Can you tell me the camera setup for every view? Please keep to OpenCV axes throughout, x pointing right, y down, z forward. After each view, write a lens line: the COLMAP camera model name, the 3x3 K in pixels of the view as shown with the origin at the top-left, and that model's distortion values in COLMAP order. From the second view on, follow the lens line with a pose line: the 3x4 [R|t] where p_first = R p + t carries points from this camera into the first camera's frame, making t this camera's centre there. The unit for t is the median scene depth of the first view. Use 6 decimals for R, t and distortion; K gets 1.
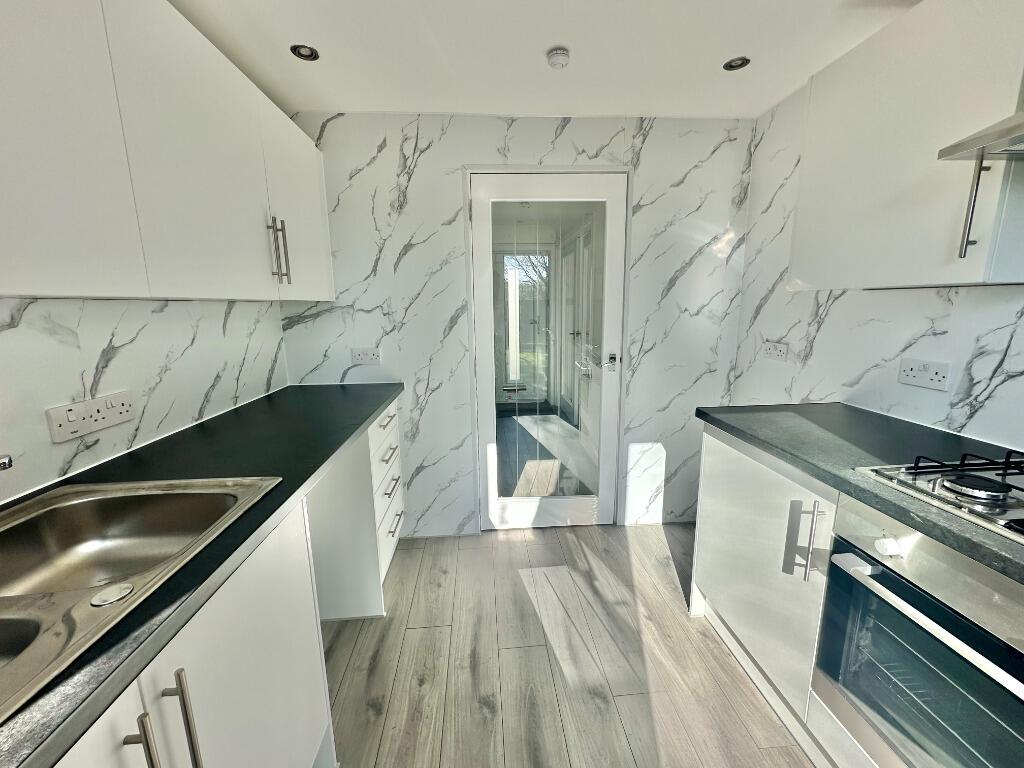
lens RADIAL K [[410.1, 0, 512.0], [0, 410.1, 384.0], [0, 0, 1]] dist [-0.000559, -0.000100]
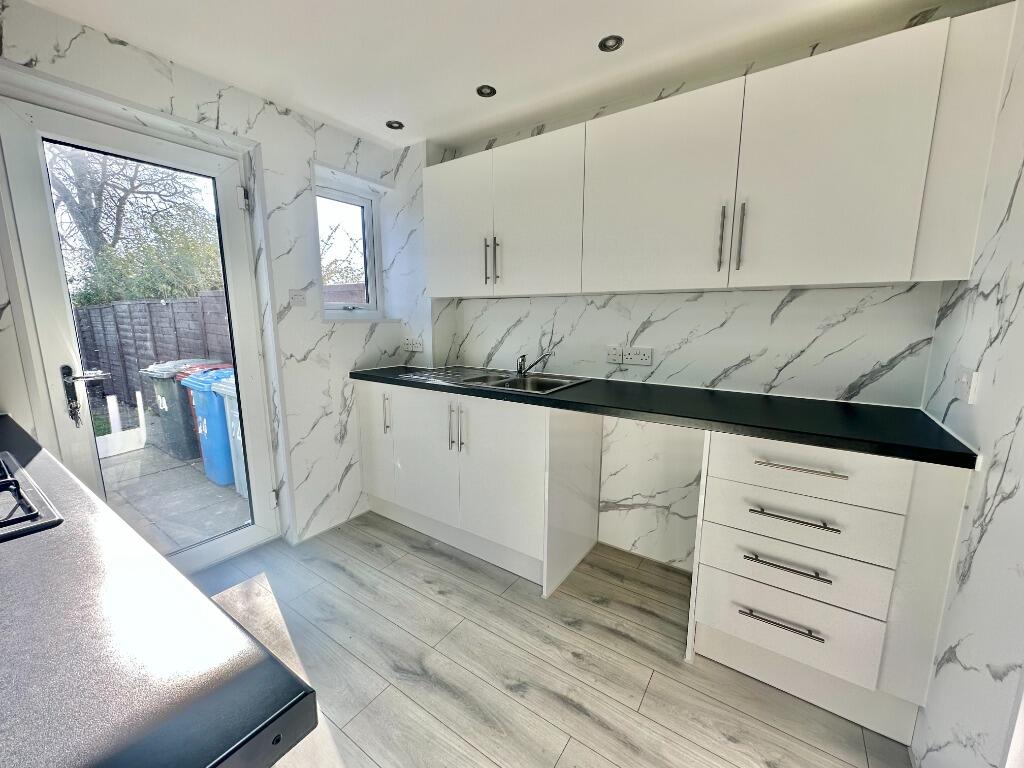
lens RADIAL K [[410.1, 0, 512.0], [0, 410.1, 384.0], [0, 0, 1]] dist [-0.000559, -0.000100]
pose [[-0.626847, 0.140664, -0.766339, 0.586128], [-0.142123, 0.946424, 0.289972, -0.203515], [0.766070, 0.290682, -0.573271, 1.282773]]
